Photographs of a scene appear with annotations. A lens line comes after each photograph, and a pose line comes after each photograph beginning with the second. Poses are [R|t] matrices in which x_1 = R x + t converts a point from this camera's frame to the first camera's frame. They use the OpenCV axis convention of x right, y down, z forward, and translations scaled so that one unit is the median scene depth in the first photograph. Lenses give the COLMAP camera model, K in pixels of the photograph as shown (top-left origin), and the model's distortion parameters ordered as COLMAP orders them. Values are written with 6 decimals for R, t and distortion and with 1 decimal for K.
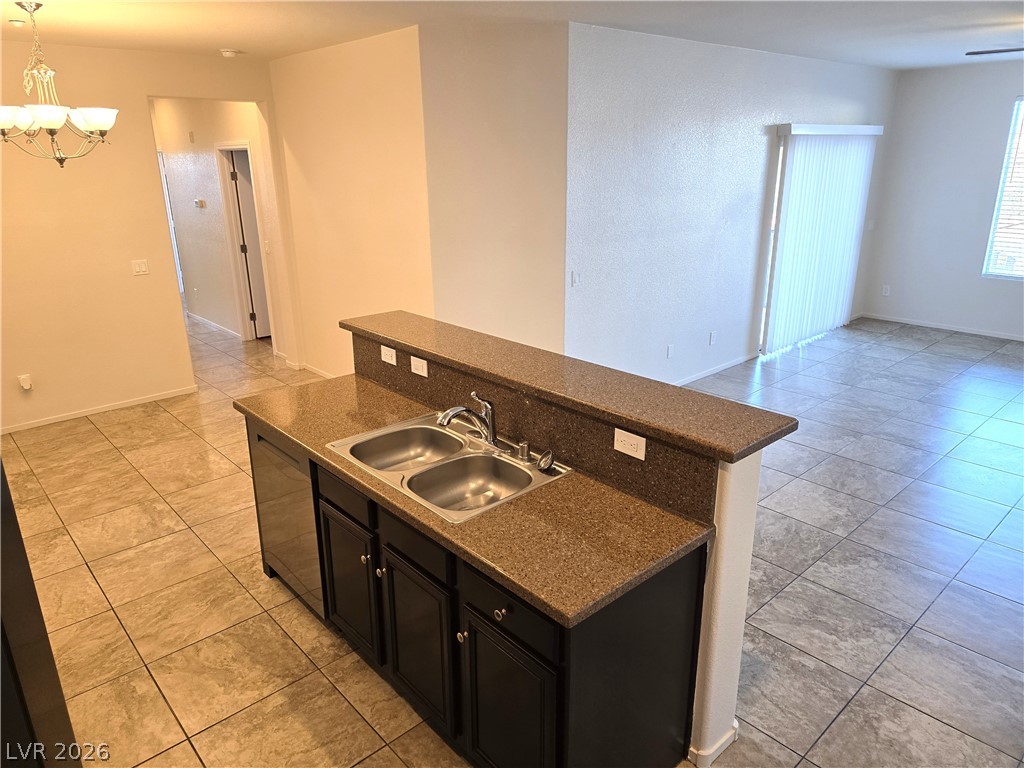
lens RADIAL K [[663.7, 0, 514.3], [0, 663.7, 368.0], [0, 0, 1]] dist [-0.006009, -0.003368]
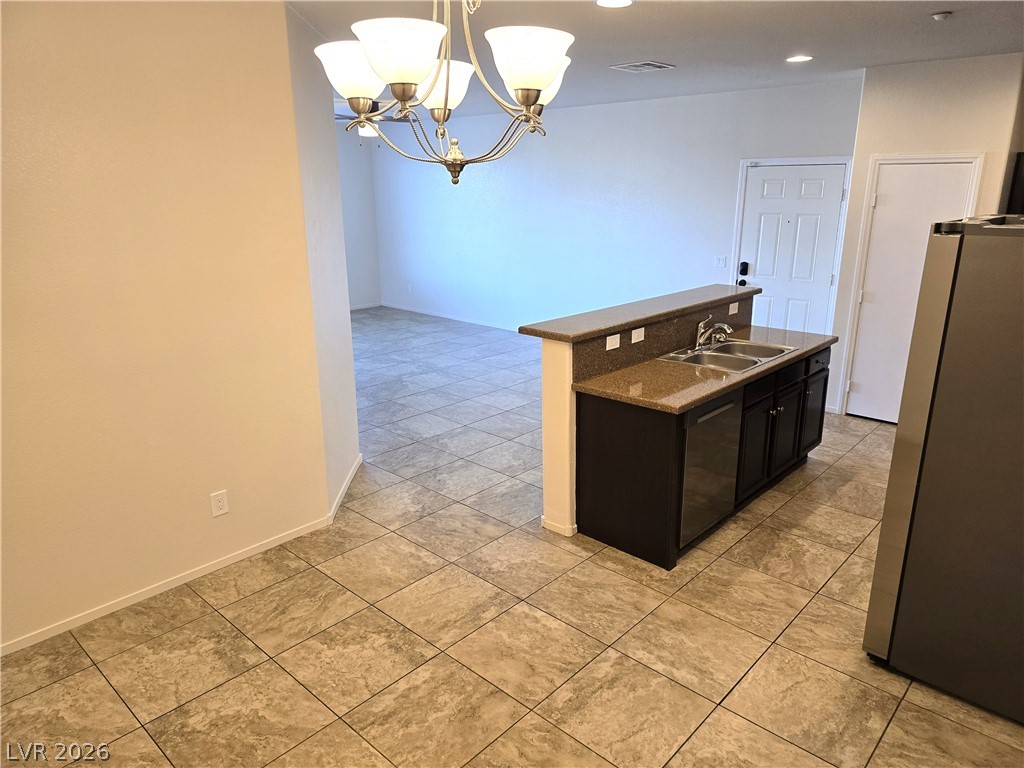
lens RADIAL K [[688.9, 0, 518.4], [0, 688.9, 371.0], [0, 0, 1]] dist [0.090783, -0.089808]
pose [[-0.069030, -0.252603, 0.965104, -1.382006], [0.300288, 0.917284, 0.261566, -0.345374], [-0.951347, 0.307865, 0.012533, 1.156598]]
